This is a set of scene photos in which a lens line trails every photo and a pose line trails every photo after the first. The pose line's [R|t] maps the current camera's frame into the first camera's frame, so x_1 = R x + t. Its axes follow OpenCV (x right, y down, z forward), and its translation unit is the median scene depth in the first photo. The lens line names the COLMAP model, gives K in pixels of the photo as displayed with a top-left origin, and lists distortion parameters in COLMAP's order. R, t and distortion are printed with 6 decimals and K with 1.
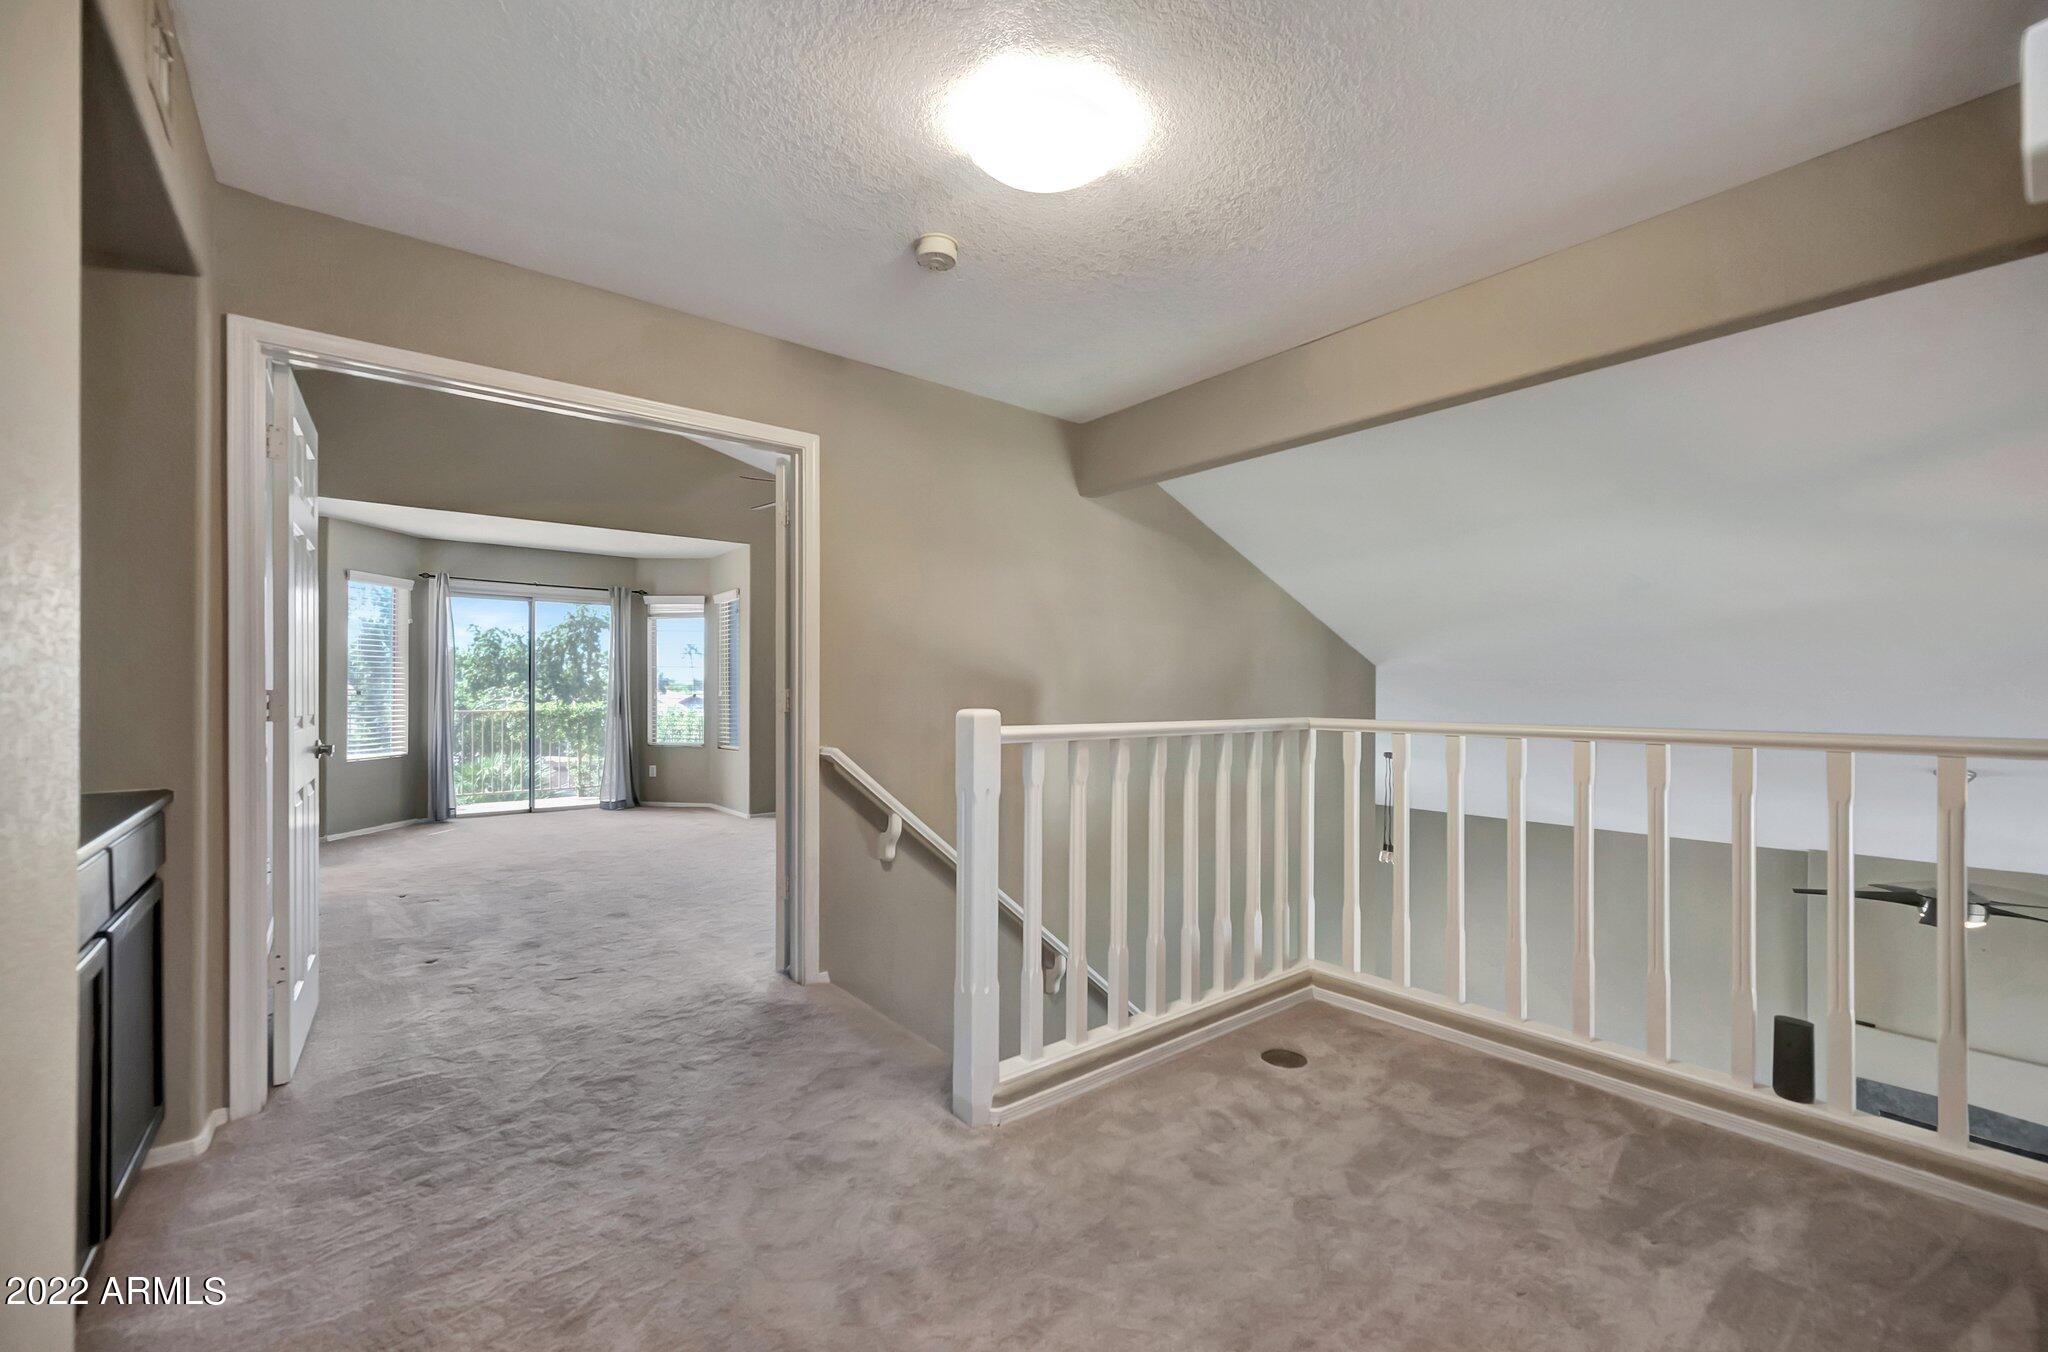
lens RADIAL K [[813.7, 0, 1004.0], [0, 813.7, 679.9], [0, 0, 1]] dist [-0.002063, 0.000260]
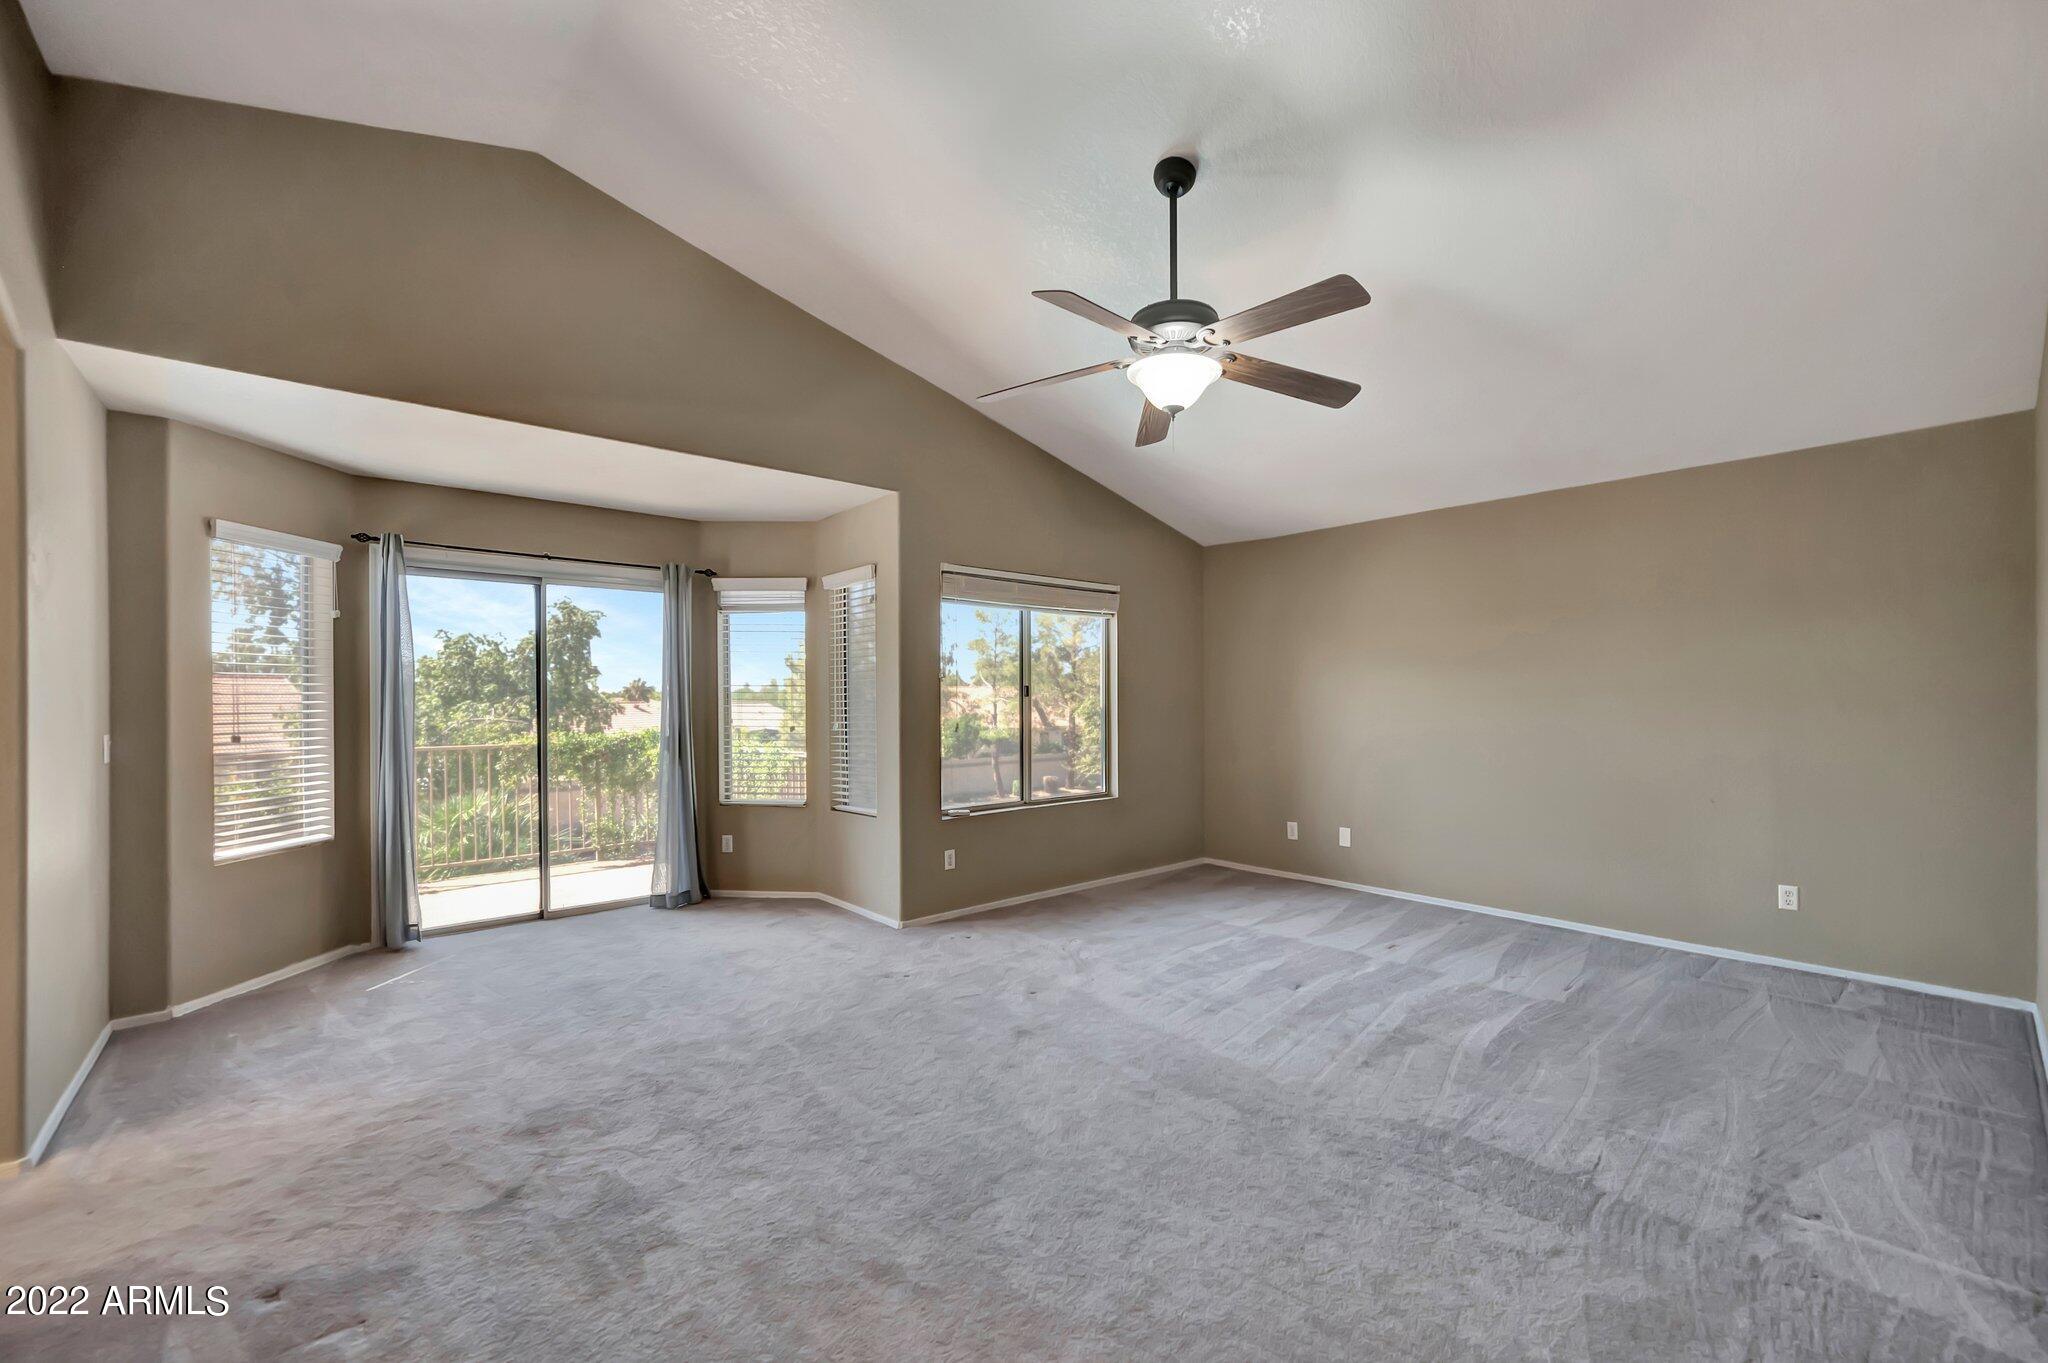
lens RADIAL K [[813.7, 0, 1030.9], [0, 813.7, 692.0], [0, 0, 1]] dist [-0.002063, 0.000260]
pose [[0.998876, -0.005171, 0.047127, -0.218087], [0.004841, 0.999963, 0.007123, -0.014736], [-0.047162, -0.006887, 0.998864, 0.331232]]
